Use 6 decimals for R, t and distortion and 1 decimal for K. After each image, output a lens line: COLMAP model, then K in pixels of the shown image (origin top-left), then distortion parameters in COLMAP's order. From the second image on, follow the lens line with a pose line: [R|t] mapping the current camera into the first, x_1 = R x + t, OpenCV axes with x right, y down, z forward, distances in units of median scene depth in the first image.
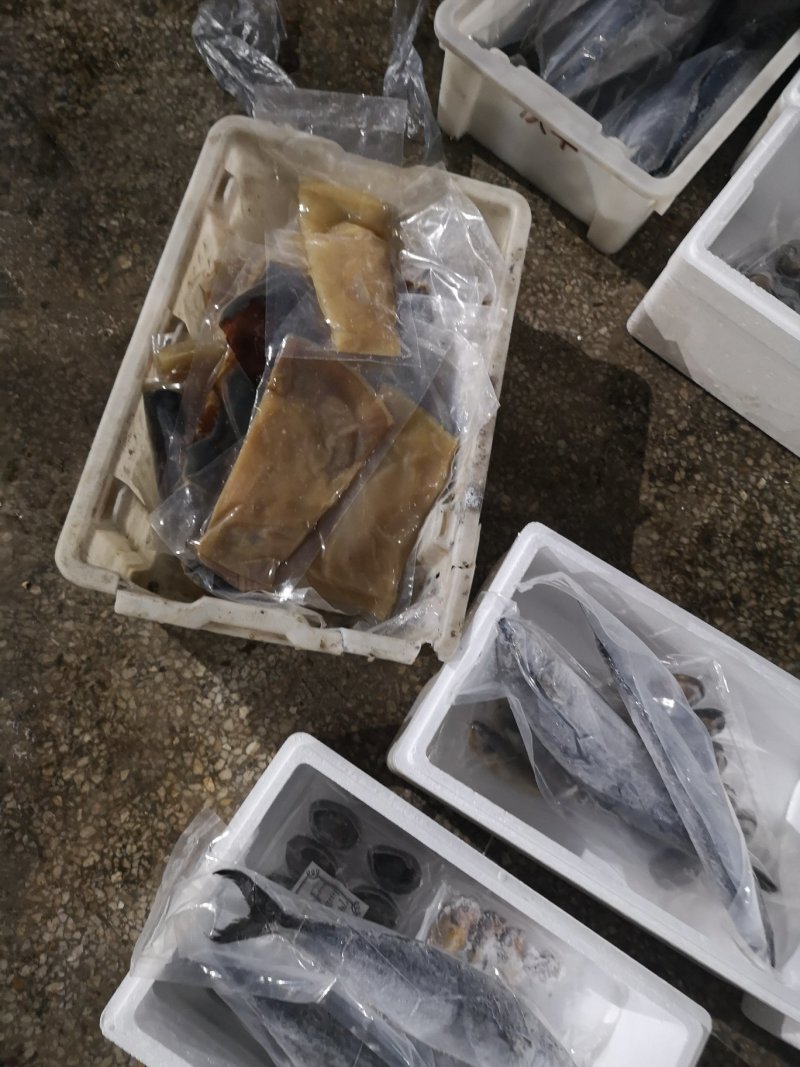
lens RADIAL K [[668.7, 0, 400.0], [0, 668.7, 533.5], [0, 0, 1]] dist [0.000661, -0.053502]
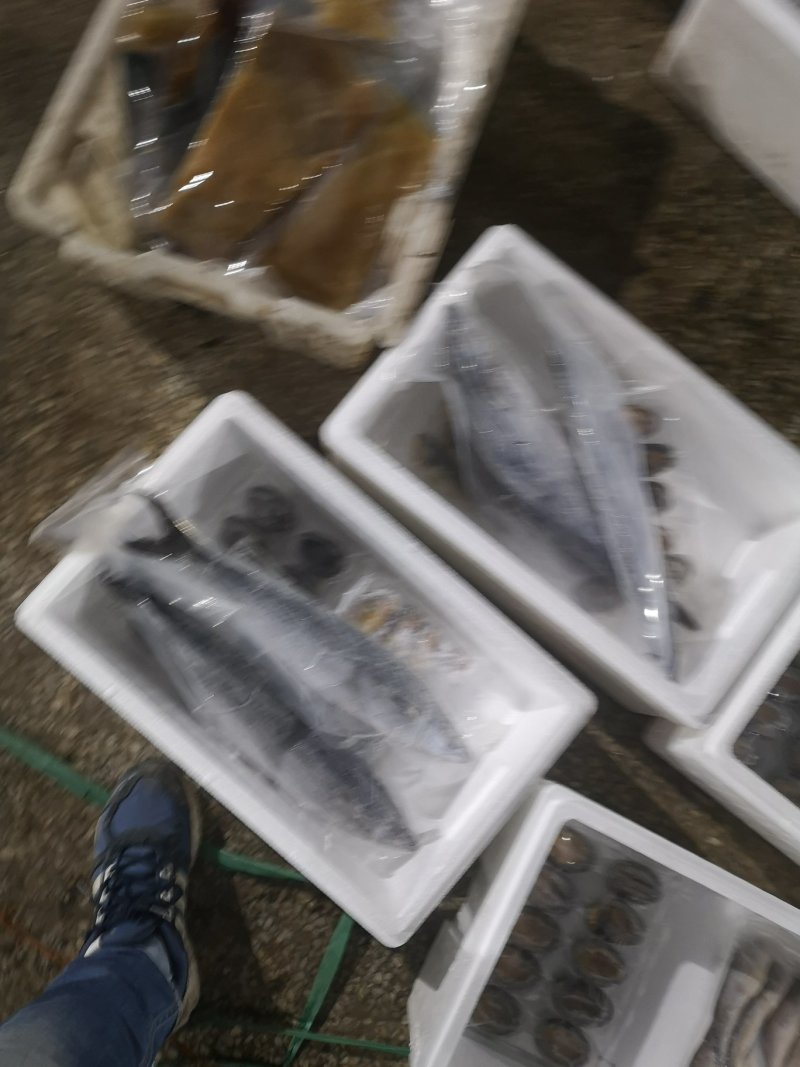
lens RADIAL K [[668.7, 0, 400.0], [0, 668.7, 533.5], [0, 0, 1]] dist [0.000661, -0.053502]
pose [[0.991521, 0.118690, -0.052906, 0.163156], [-0.108358, 0.979892, 0.167541, 0.284074], [0.071728, -0.160388, 0.984444, -0.009582]]
